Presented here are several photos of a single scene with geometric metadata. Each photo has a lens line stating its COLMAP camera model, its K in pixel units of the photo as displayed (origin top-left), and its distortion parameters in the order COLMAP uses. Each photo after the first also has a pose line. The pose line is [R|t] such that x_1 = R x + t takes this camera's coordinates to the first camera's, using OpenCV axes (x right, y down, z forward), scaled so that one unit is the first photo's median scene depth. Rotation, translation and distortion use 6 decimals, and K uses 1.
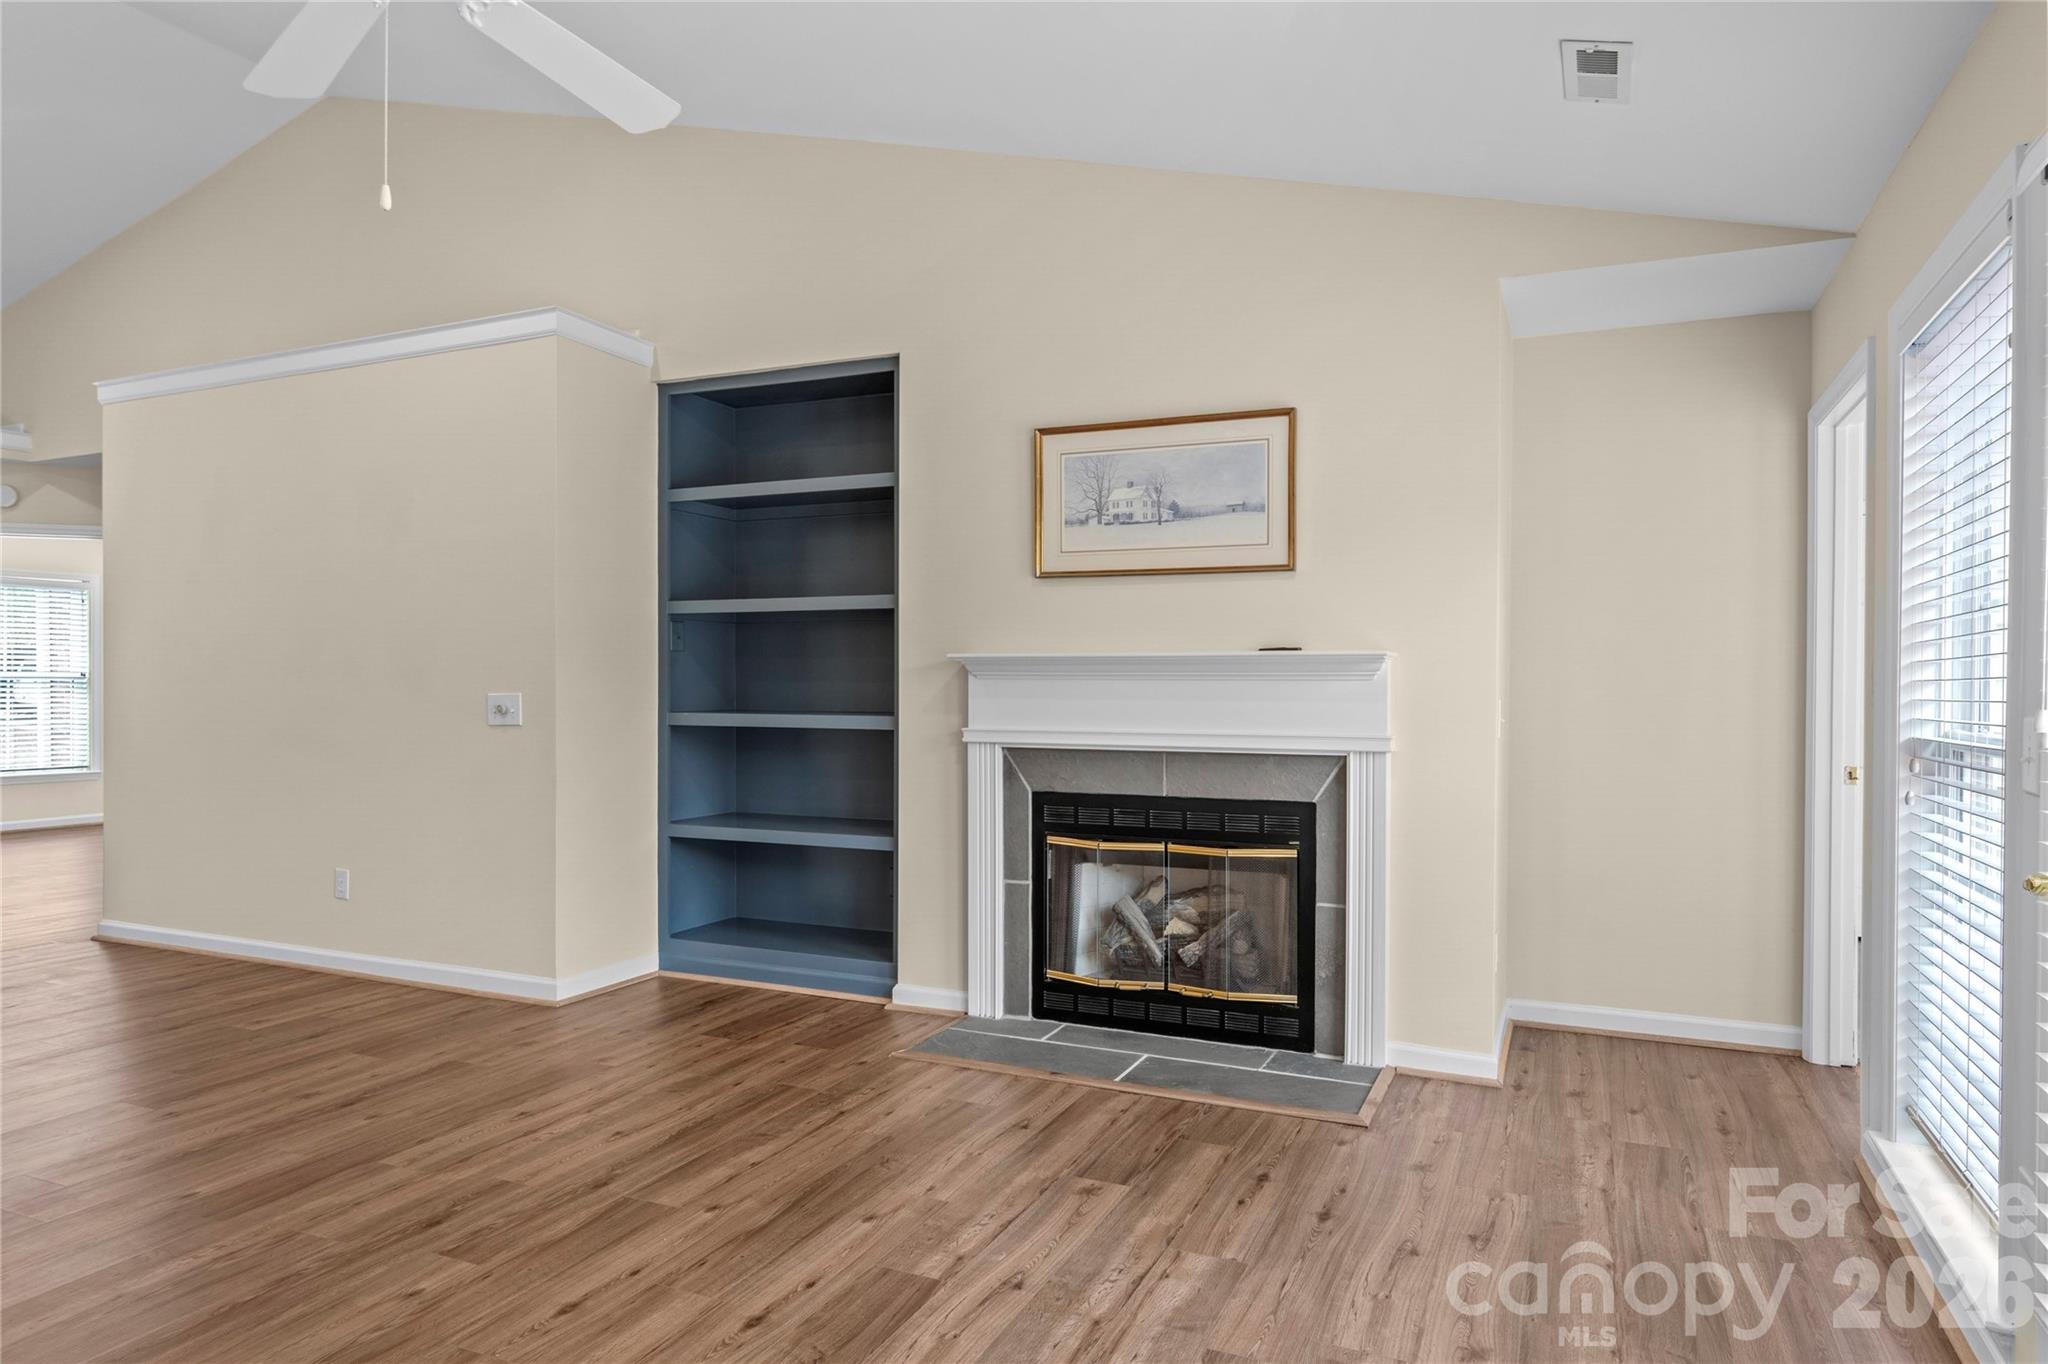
lens RADIAL K [[1213.6, 0, 1073.8], [0, 1213.6, 696.2], [0, 0, 1]] dist [-0.017369, 0.000253]
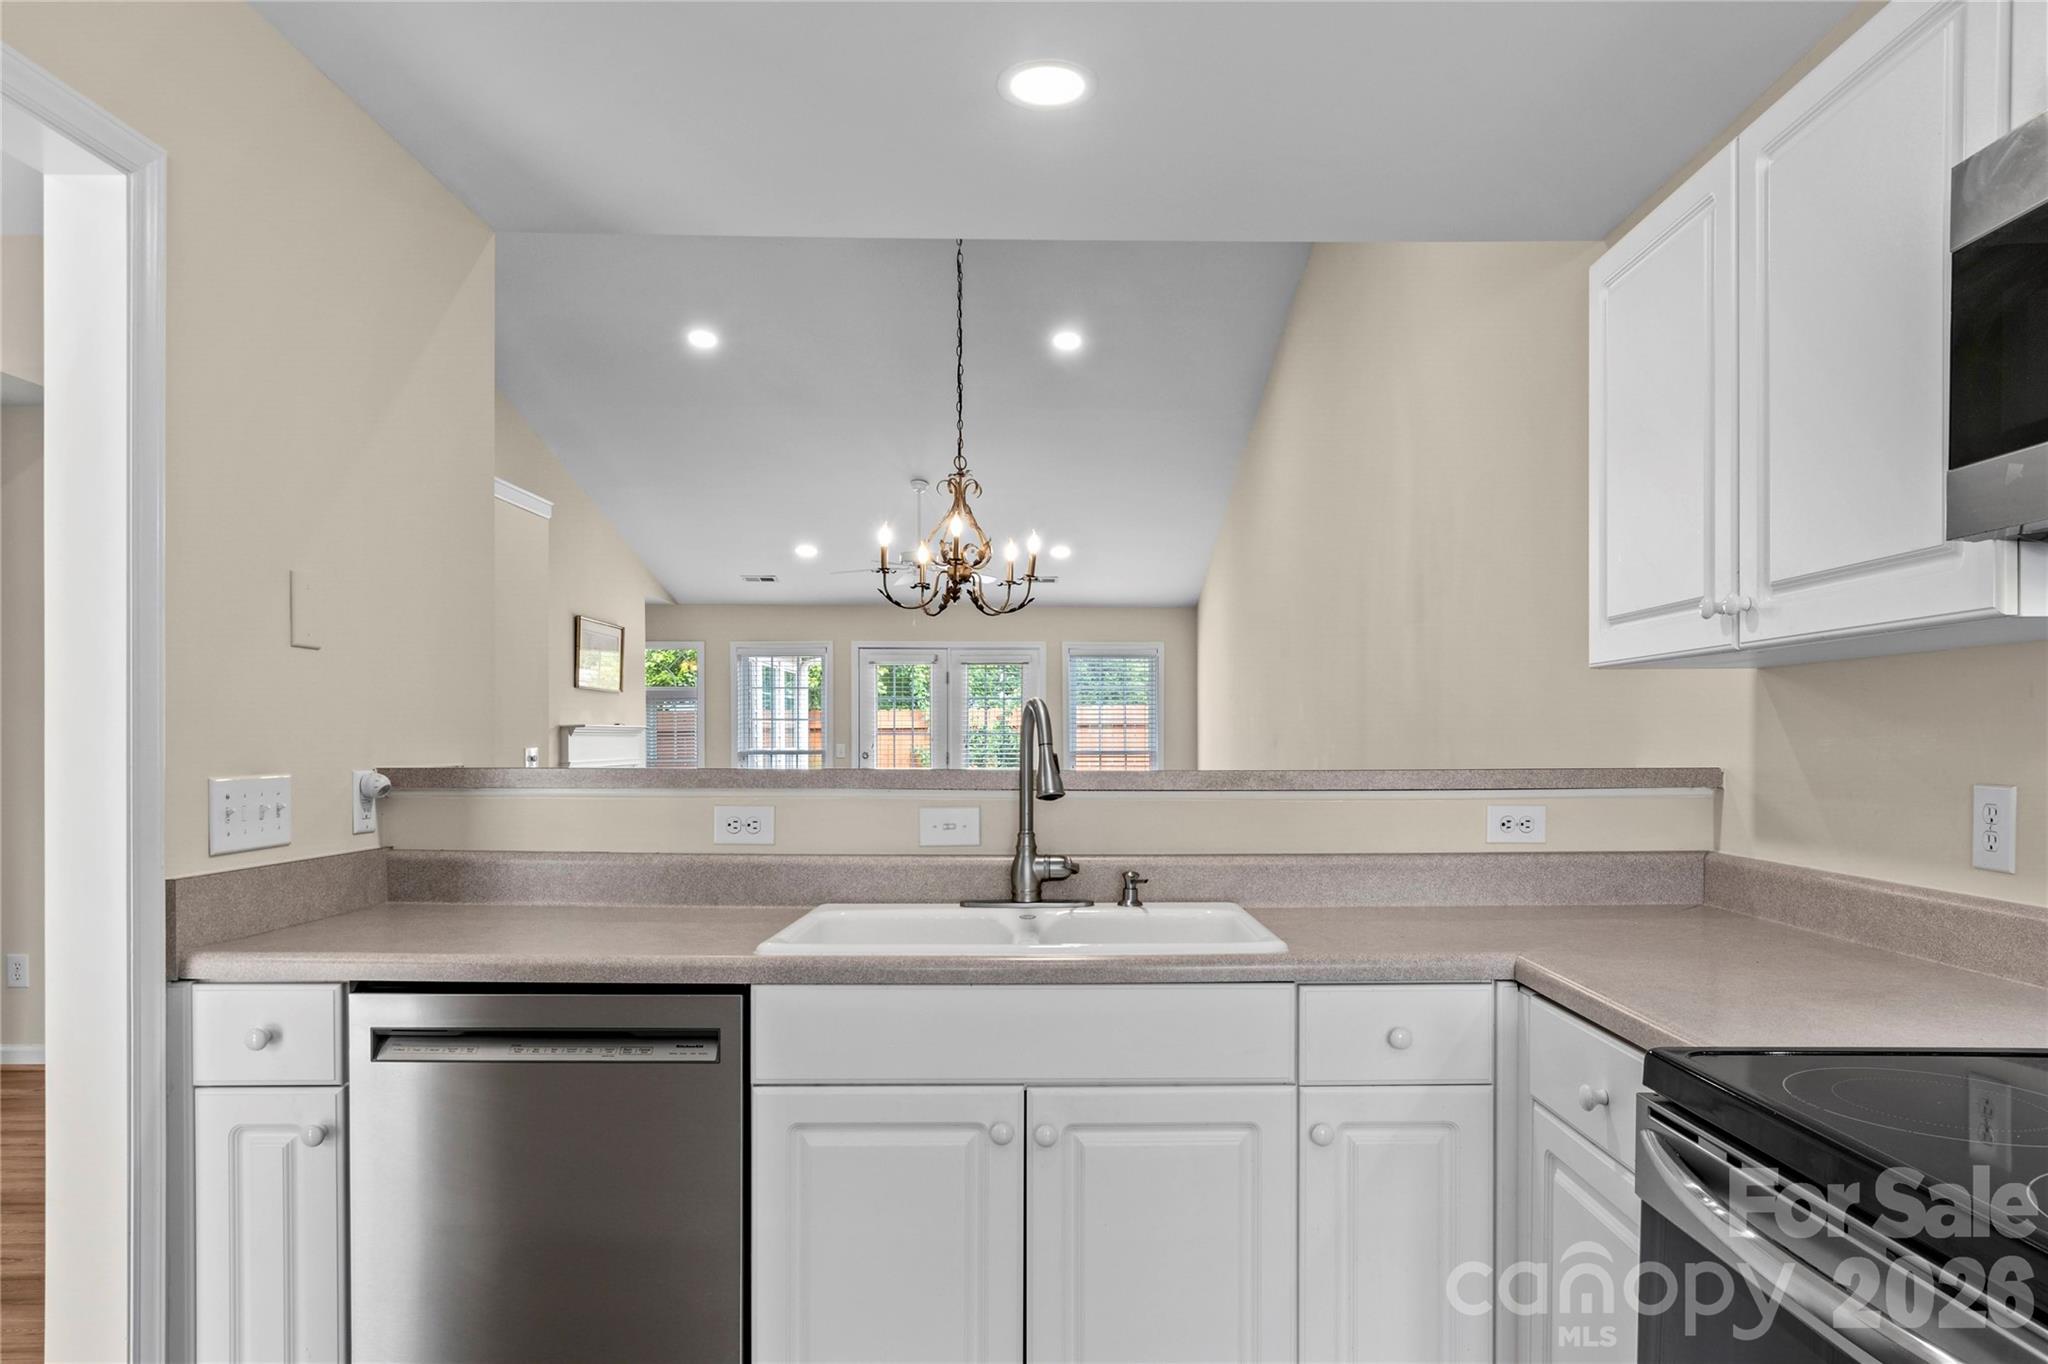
lens RADIAL K [[1322.0, 0, 1081.6], [0, 1322.0, 754.0], [0, 0, 1]] dist [-0.003889, -0.000756]
pose [[-0.411704, -0.015239, 0.911190, -2.507283], [0.008711, 0.999749, 0.020655, -0.024309], [-0.911276, 0.016441, -0.411468, 1.186100]]
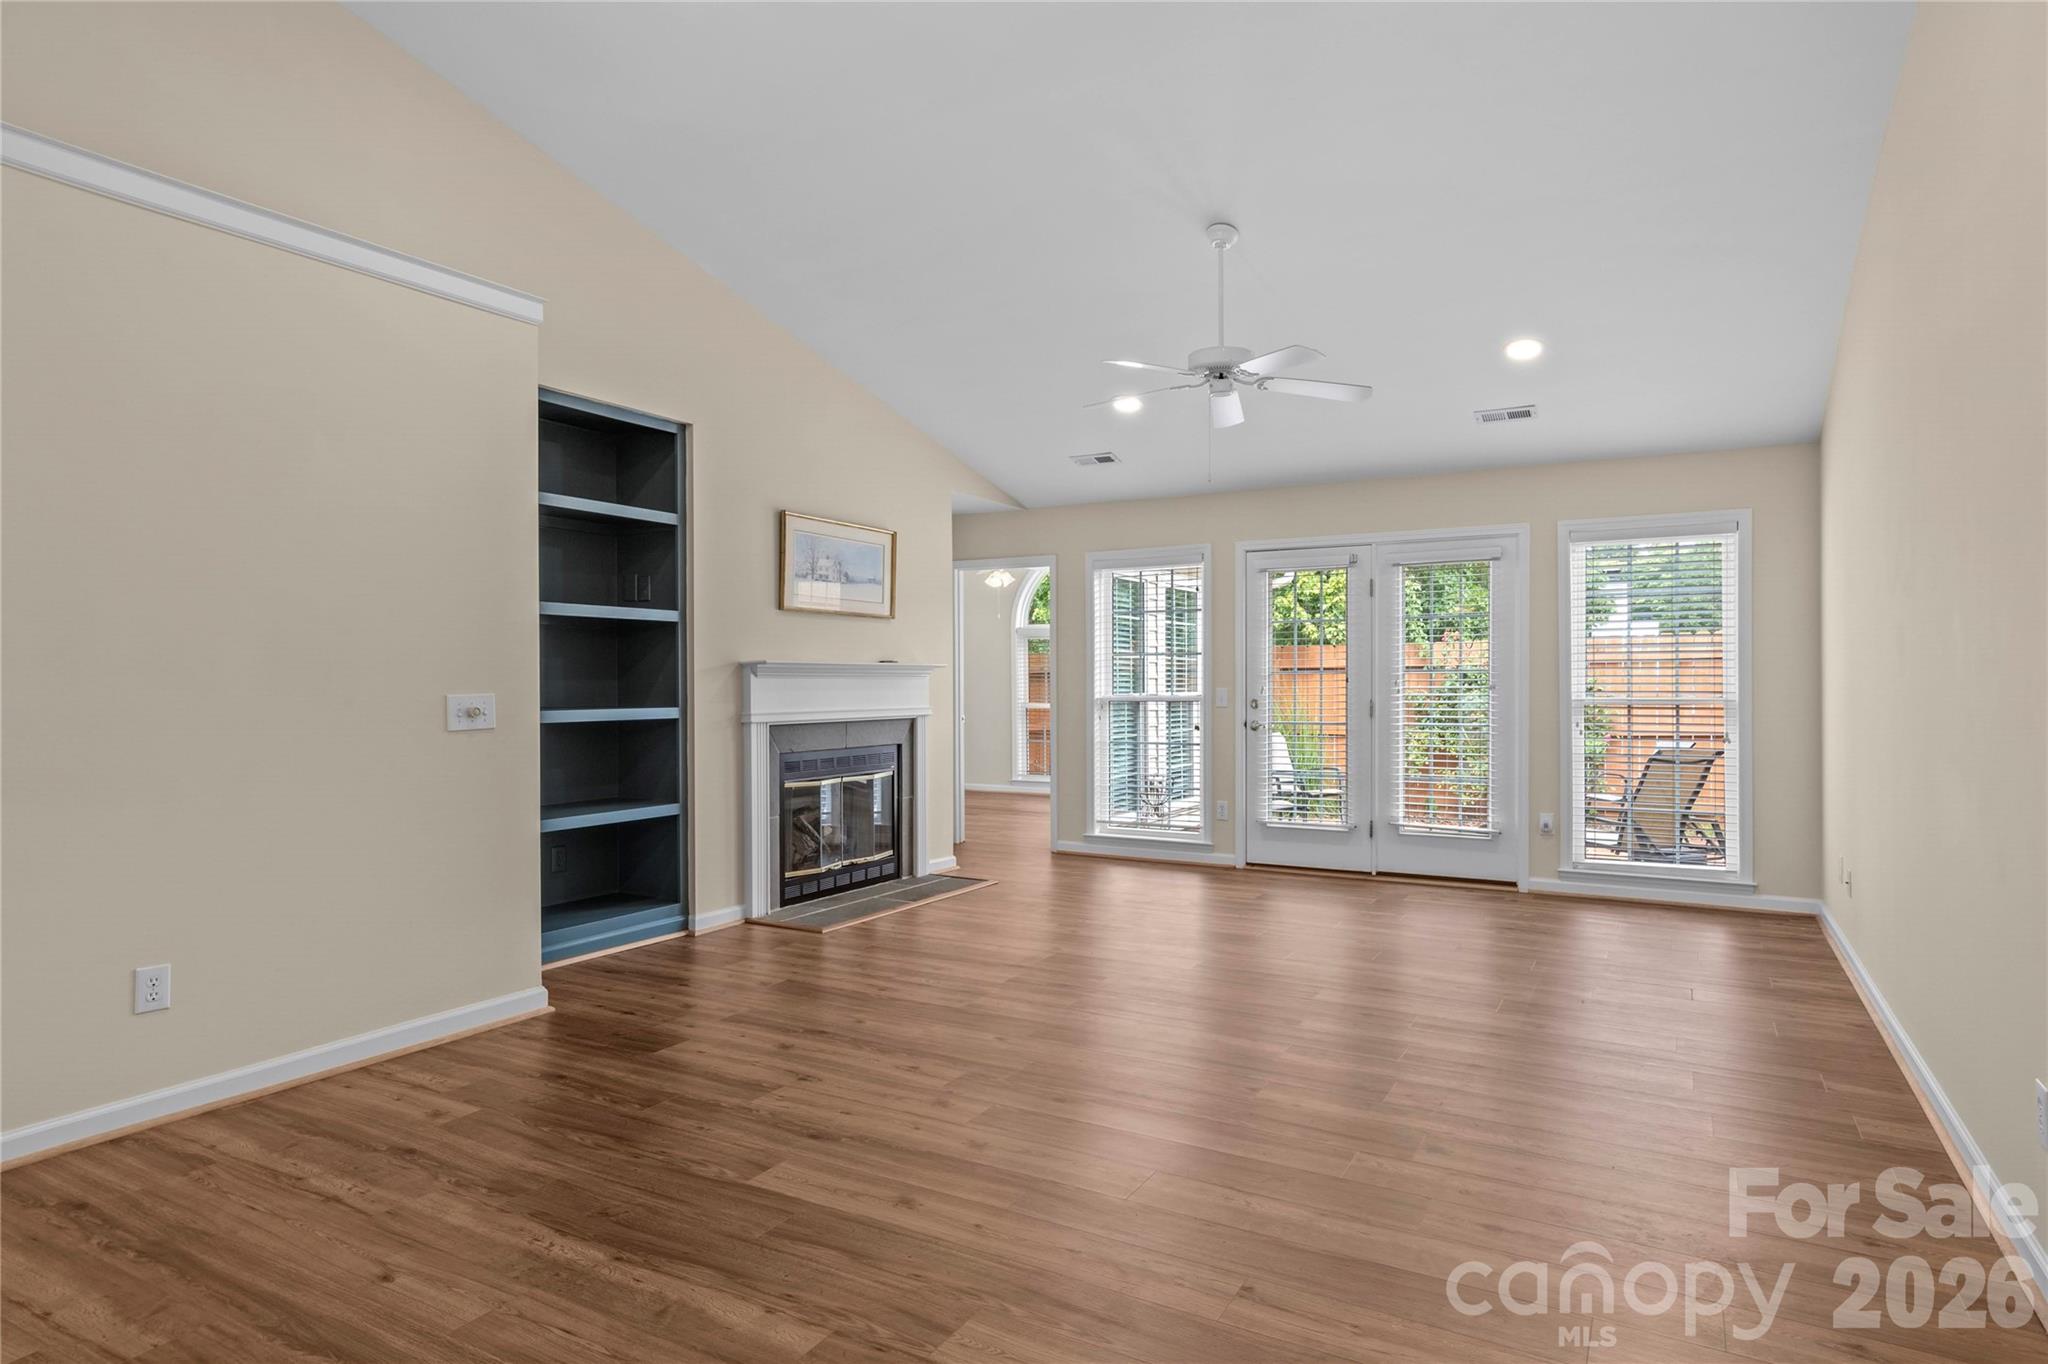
lens RADIAL K [[1125.8, 0, 1073.6], [0, 1125.8, 691.1], [0, 0, 1]] dist [-0.002964, -0.000824]
pose [[0.098962, -0.013199, 0.995004, -1.415103], [0.012948, 0.999844, 0.011976, -0.010378], [-0.995007, 0.011698, 0.099117, 0.528789]]
